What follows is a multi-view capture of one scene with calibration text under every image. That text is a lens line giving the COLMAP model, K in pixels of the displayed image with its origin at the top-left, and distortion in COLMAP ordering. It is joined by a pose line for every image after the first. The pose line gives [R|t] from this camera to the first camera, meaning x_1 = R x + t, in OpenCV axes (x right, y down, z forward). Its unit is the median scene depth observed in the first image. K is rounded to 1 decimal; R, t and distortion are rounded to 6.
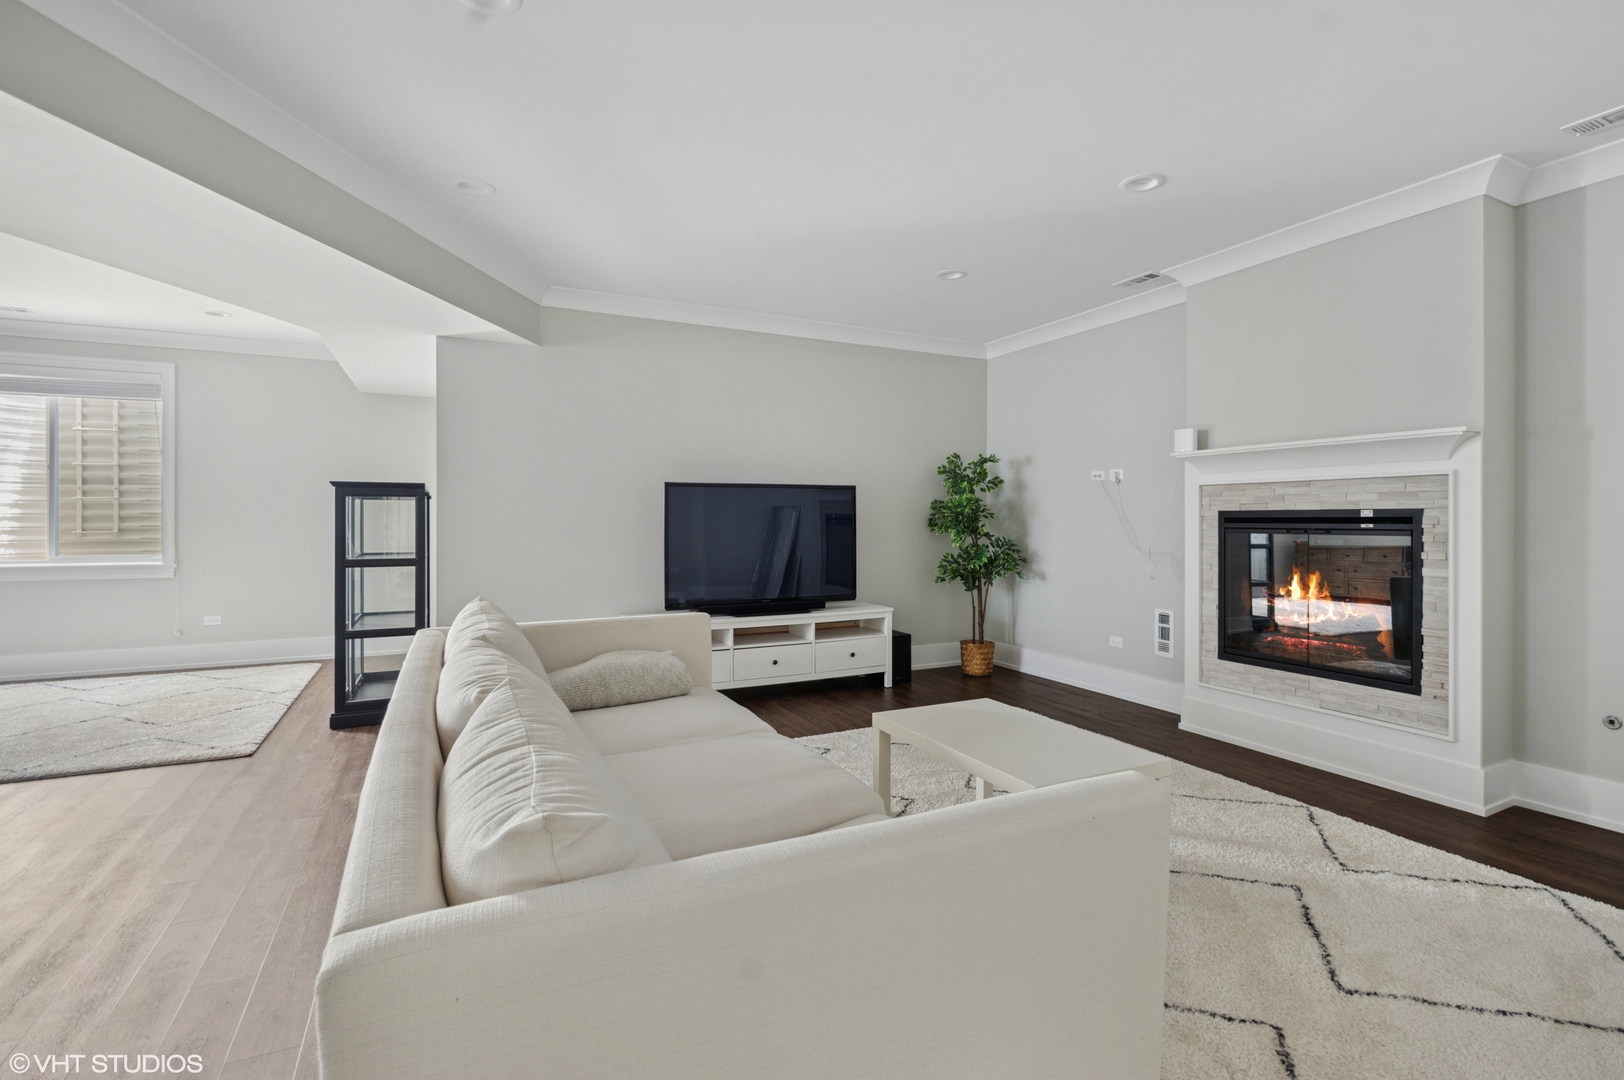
lens RADIAL K [[718.7, 0, 839.2], [0, 718.7, 530.1], [0, 0, 1]] dist [0.022749, -0.008591]
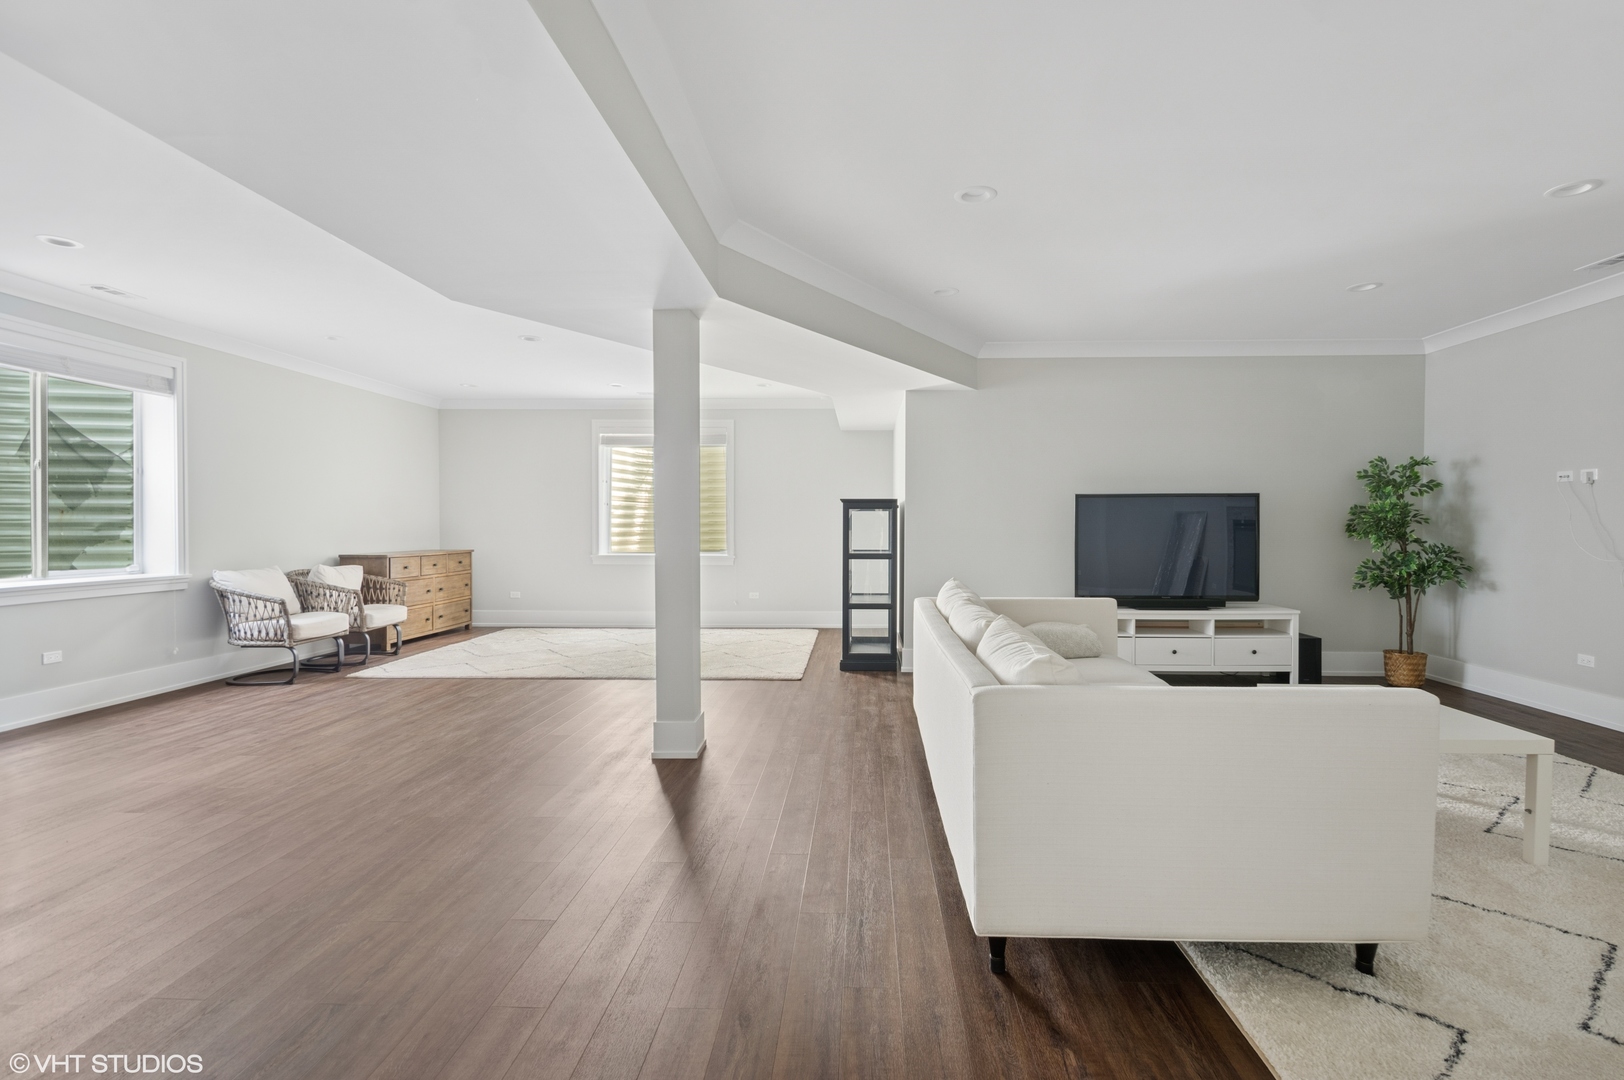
lens RADIAL K [[724.0, 0, 857.9], [0, 724.0, 534.8], [0, 0, 1]] dist [0.018247, -0.010230]
pose [[0.872368, 0.005477, -0.488820, 0.029562], [-0.006293, 0.999980, -0.000027, 0.003095], [0.488810, 0.003100, 0.872385, -0.209346]]
